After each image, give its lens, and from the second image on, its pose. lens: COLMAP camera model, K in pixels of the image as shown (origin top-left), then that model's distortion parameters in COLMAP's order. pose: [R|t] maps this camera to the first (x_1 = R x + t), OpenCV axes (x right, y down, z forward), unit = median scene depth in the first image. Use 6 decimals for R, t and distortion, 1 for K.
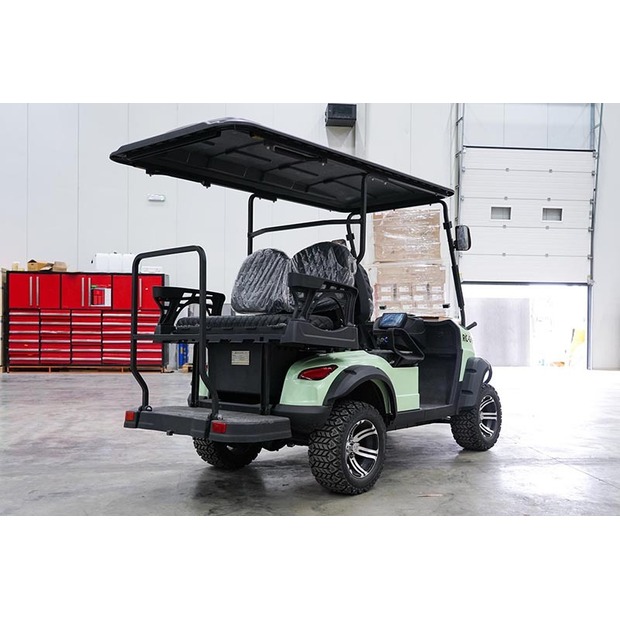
lens RADIAL K [[676.2, 0, 310.2], [0, 676.2, 312.5], [0, 0, 1]] dist [-0.025956, 0.000000]
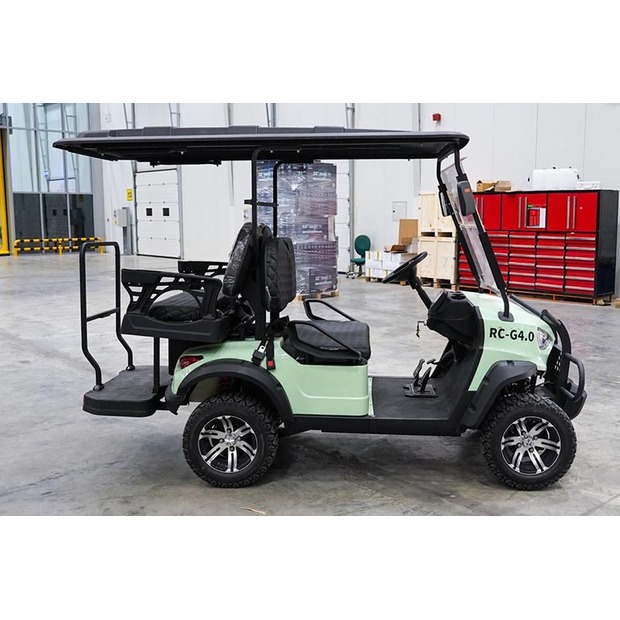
lens RADIAL K [[719.5, 0, 309.6], [0, 719.5, 307.4], [0, 0, 1]] dist [-0.075168, 0.000000]
pose [[0.567077, 0.095199, -0.818145, 0.328302], [0.030525, 0.990187, 0.136376, -0.044107], [0.823099, -0.102309, 0.558607, 0.183350]]
